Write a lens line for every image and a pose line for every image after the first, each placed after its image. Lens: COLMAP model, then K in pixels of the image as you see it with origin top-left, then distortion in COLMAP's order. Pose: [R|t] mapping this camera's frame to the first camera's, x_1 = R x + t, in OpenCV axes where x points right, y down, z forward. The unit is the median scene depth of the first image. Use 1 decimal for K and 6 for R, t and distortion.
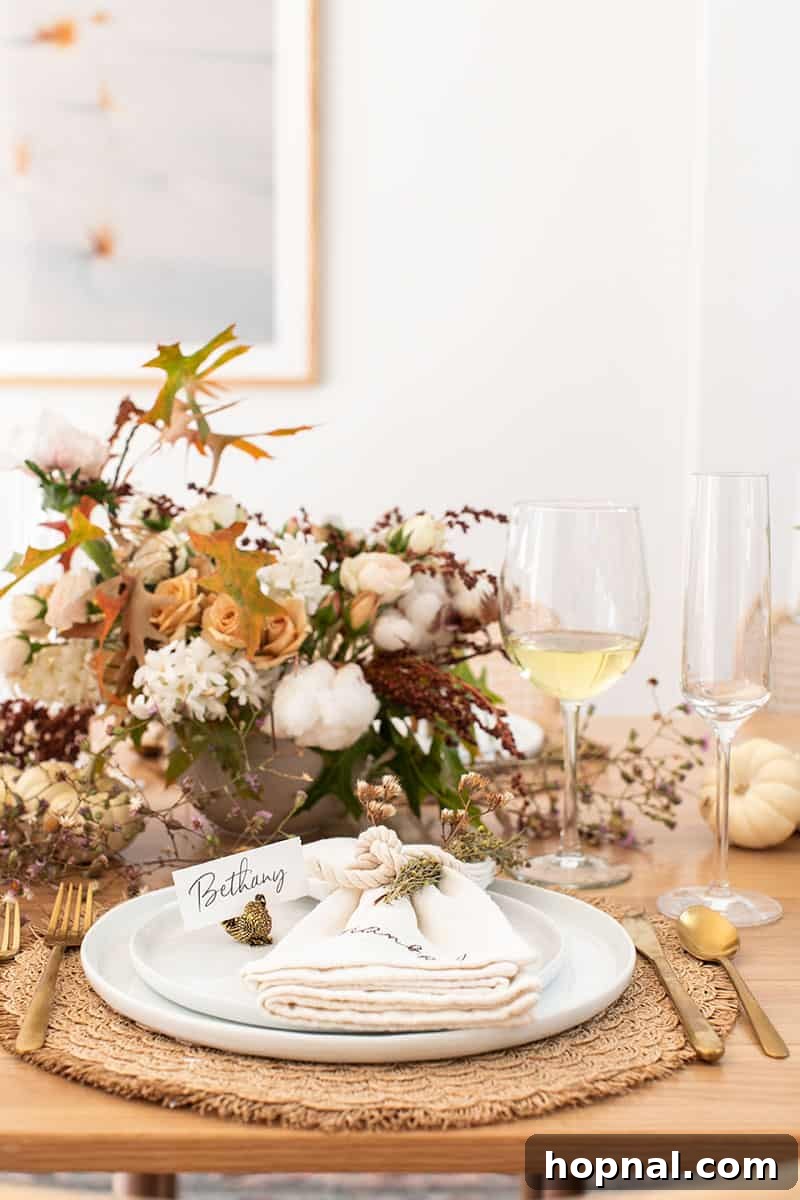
lens RADIAL K [[1780.4, 0, 400.0], [0, 1780.4, 600.0], [0, 0, 1]] dist [-0.008849, -0.029316]
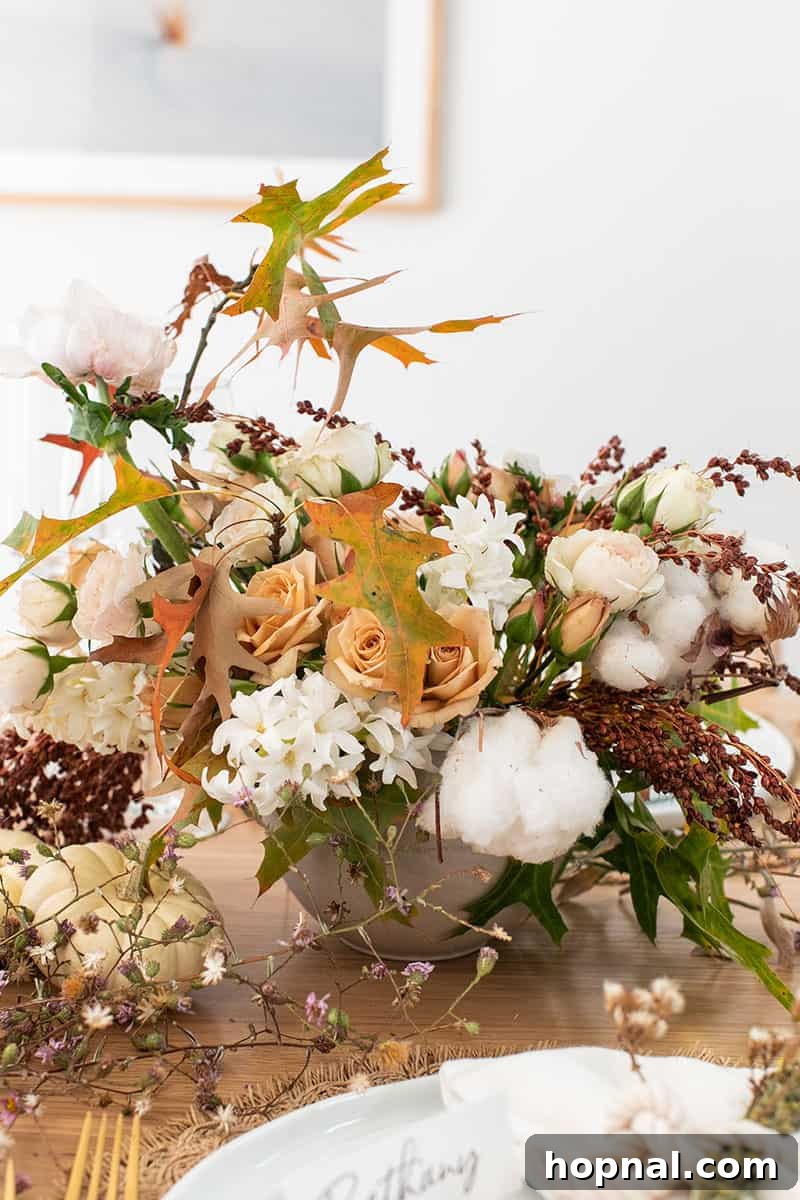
lens RADIAL K [[1780.4, 0, 400.0], [0, 1780.4, 600.0], [0, 0, 1]] dist [-0.008849, -0.029316]
pose [[0.998987, 0.027086, -0.035925, -0.061693], [-0.023085, 0.993944, 0.107437, -0.067465], [0.038617, -0.106499, 0.993563, 0.382586]]
